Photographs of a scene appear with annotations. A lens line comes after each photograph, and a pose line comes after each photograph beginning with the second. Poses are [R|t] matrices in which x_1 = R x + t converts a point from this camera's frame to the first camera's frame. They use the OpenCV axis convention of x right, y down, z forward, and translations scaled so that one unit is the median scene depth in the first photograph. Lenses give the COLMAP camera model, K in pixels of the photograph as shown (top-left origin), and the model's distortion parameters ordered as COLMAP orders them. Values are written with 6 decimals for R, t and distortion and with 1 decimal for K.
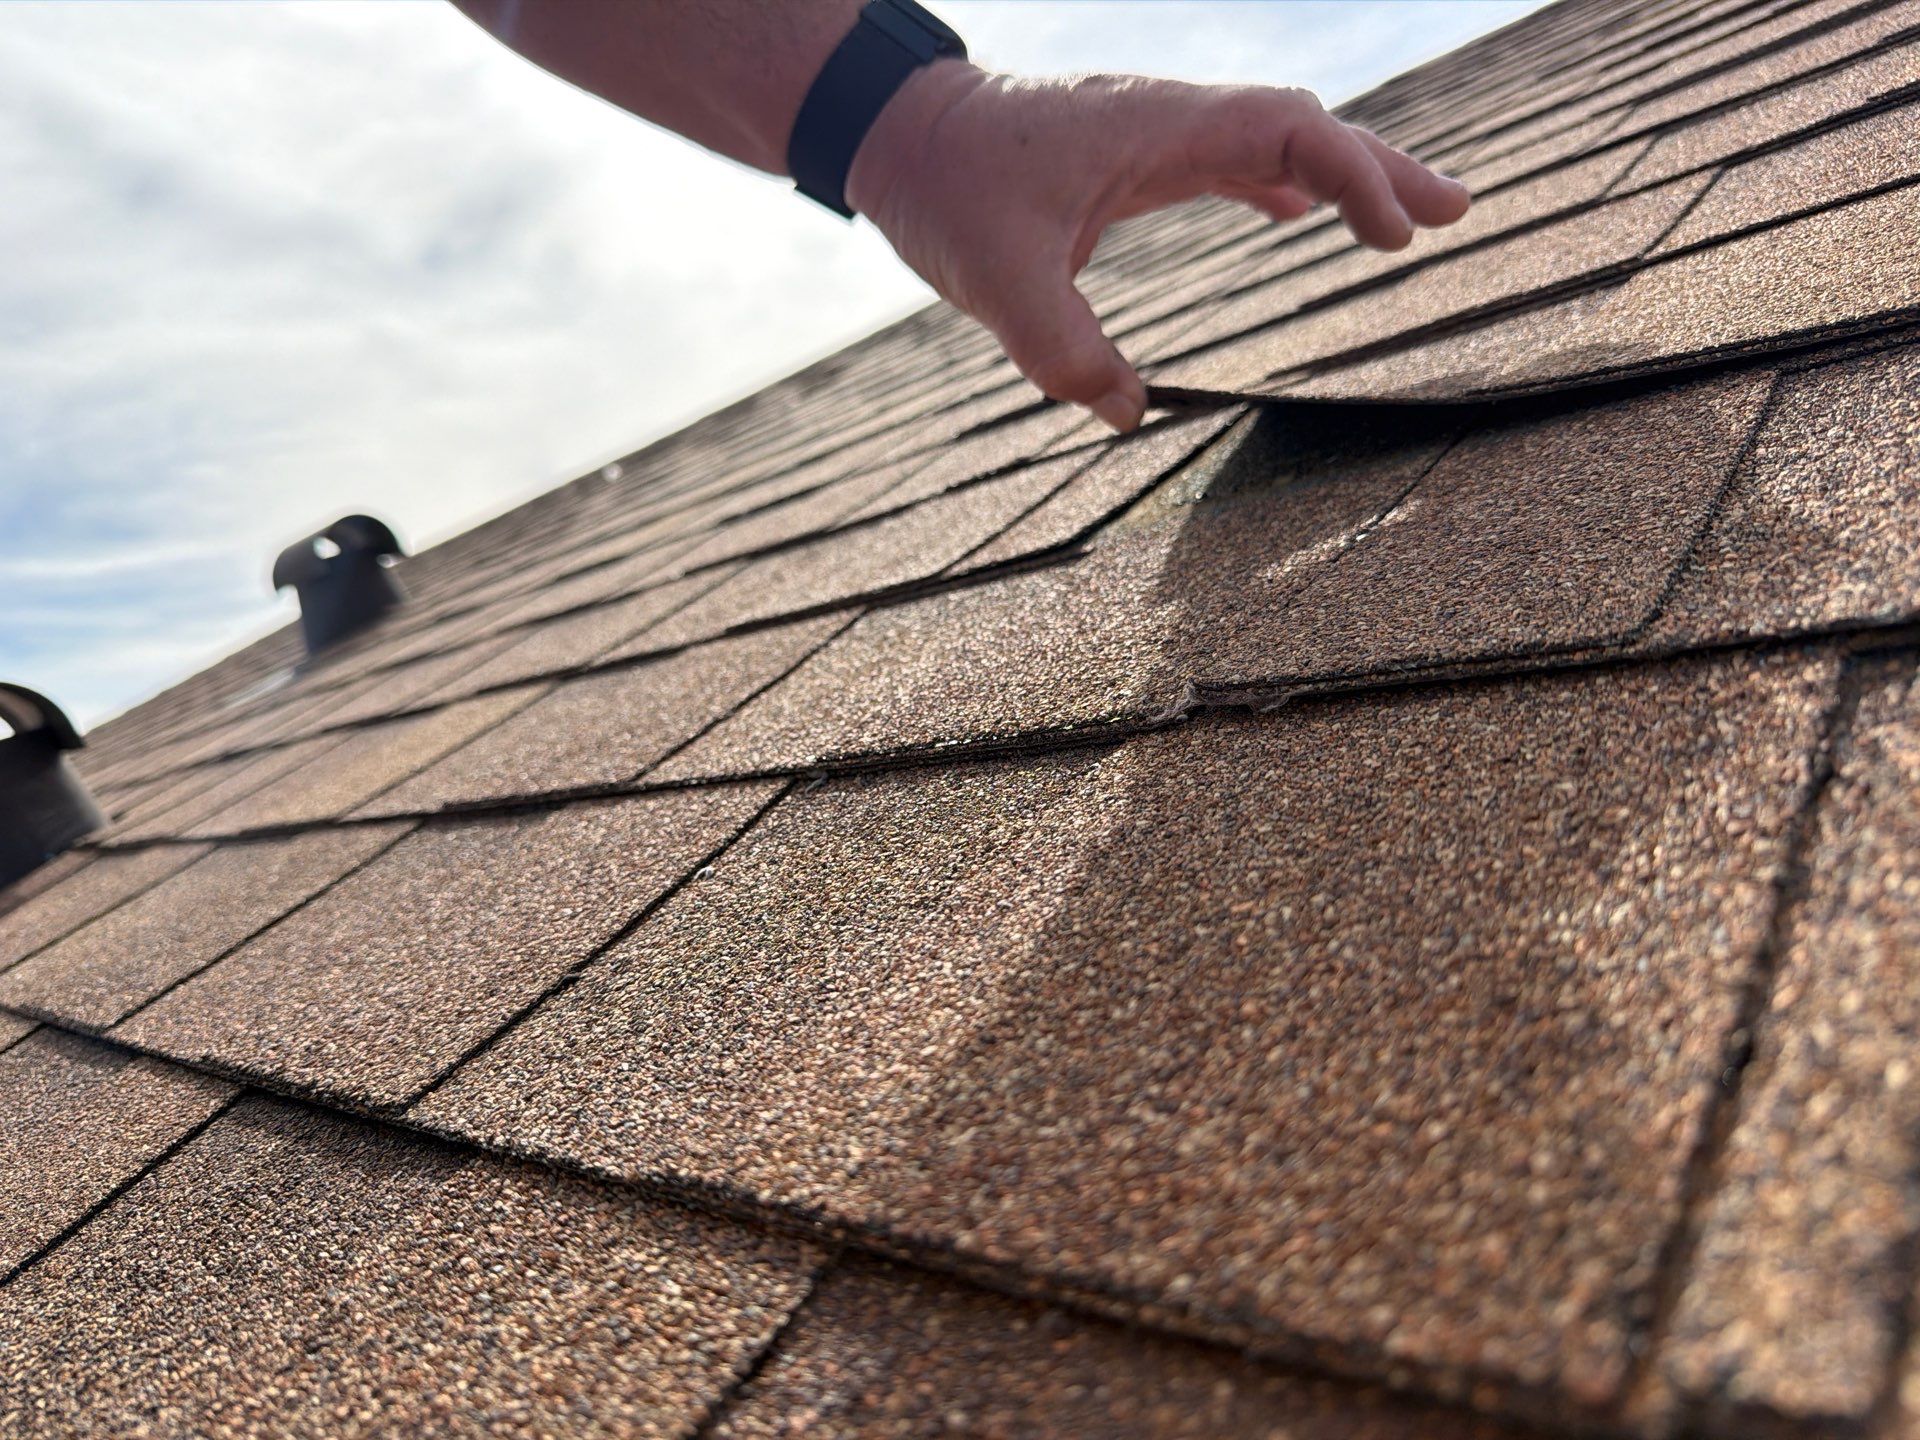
lens RADIAL K [[1521.4, 0, 966.1], [0, 1521.4, 679.4], [0, 0, 1]] dist [0.173684, -0.457509]
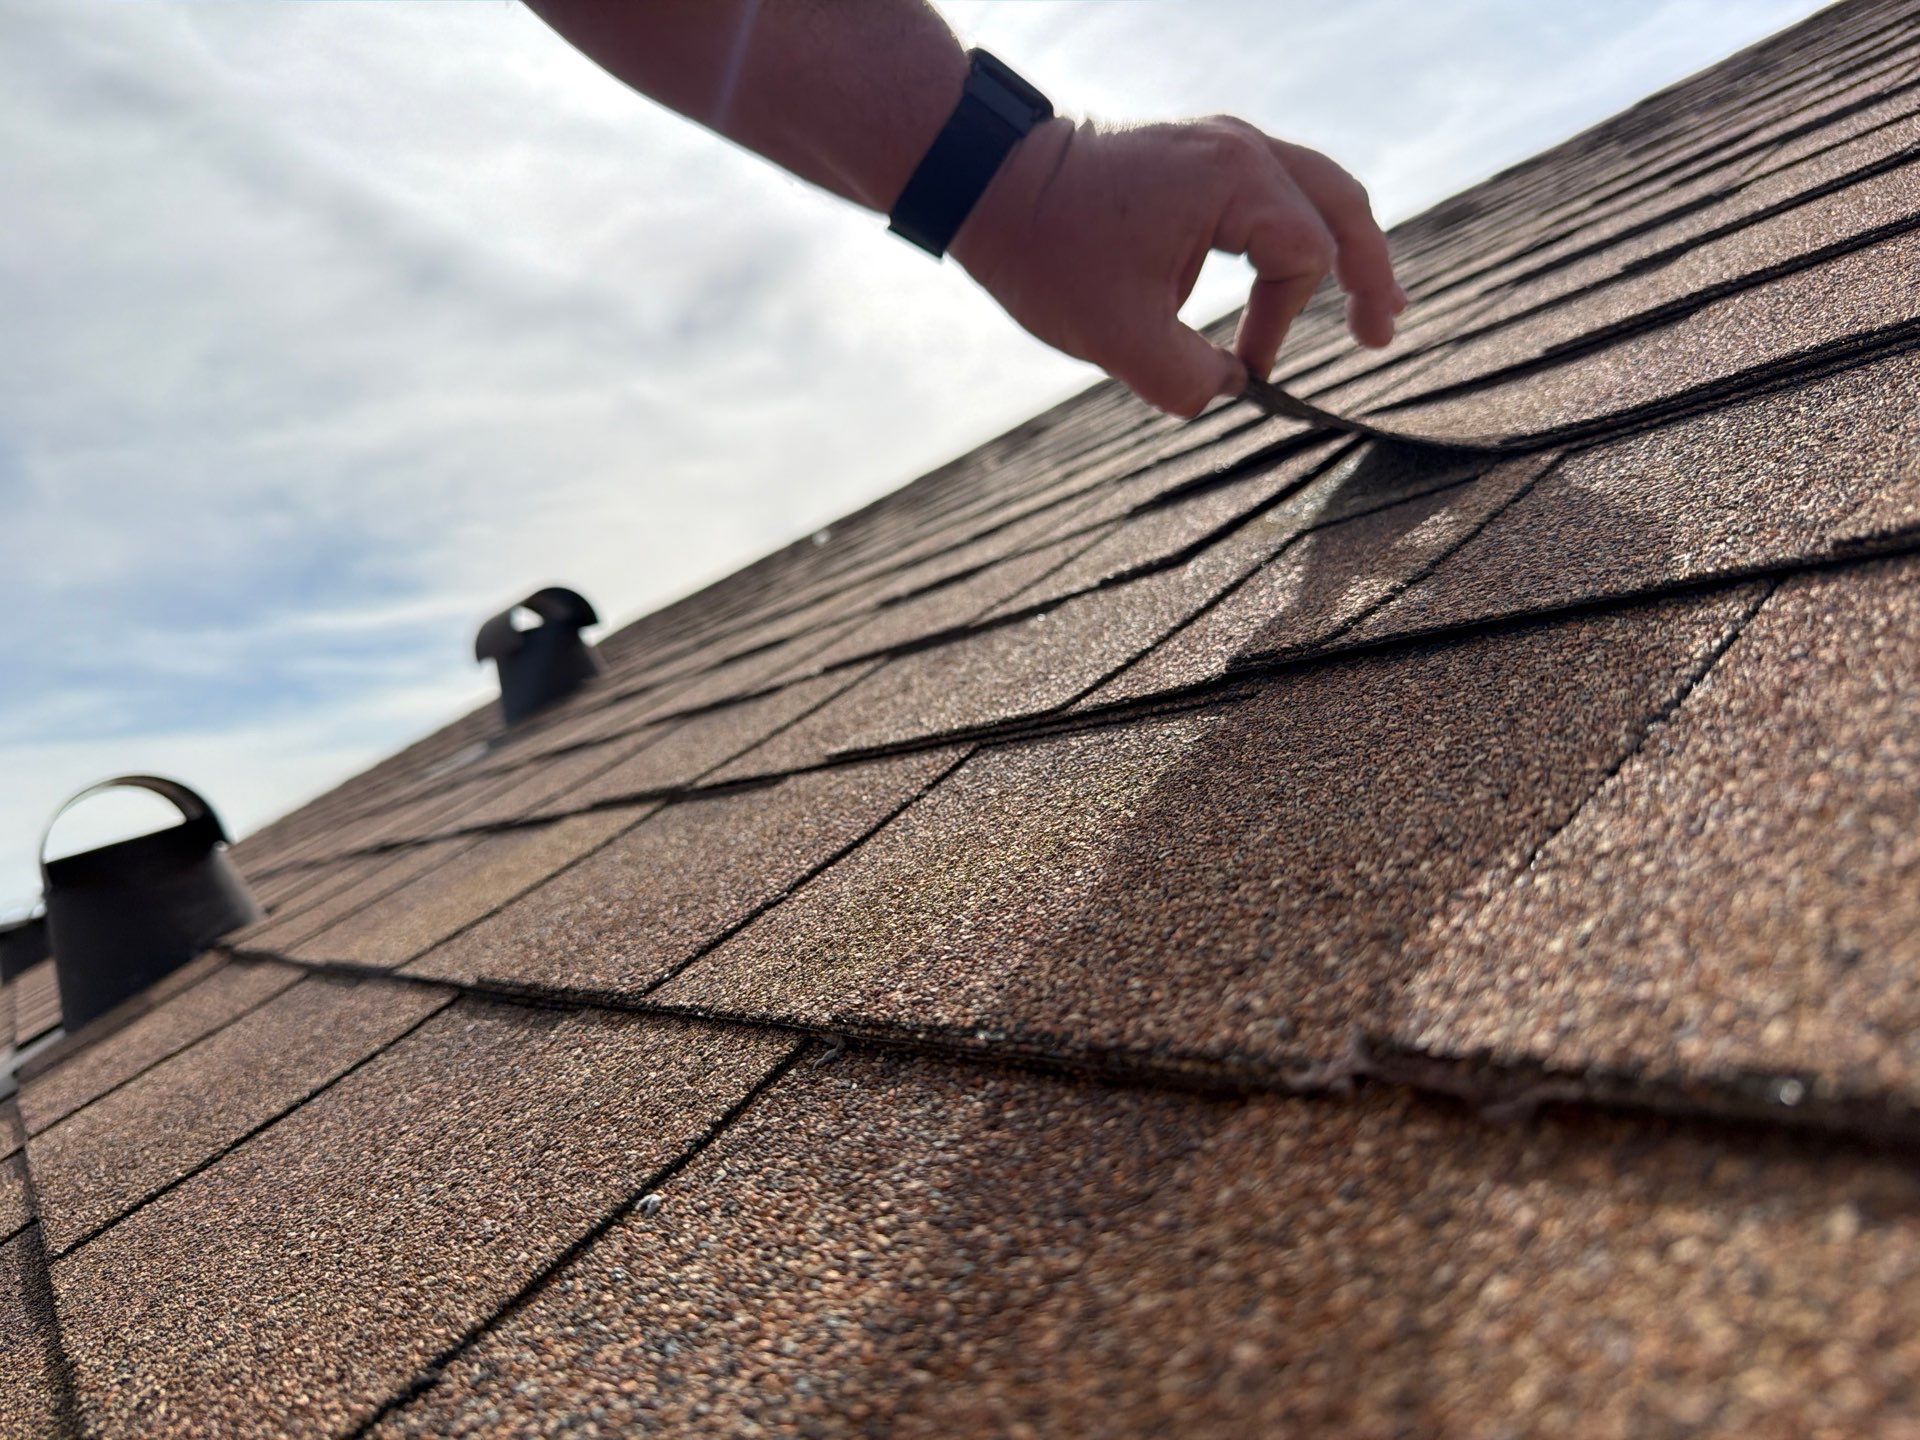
lens RADIAL K [[1521.4, 0, 966.1], [0, 1521.4, 679.4], [0, 0, 1]] dist [0.173684, -0.457509]
pose [[0.989232, 0.001767, -0.146343, 0.046845], [-0.006705, 0.999424, -0.033255, -0.057024], [0.146200, 0.033878, 0.988675, 0.219863]]
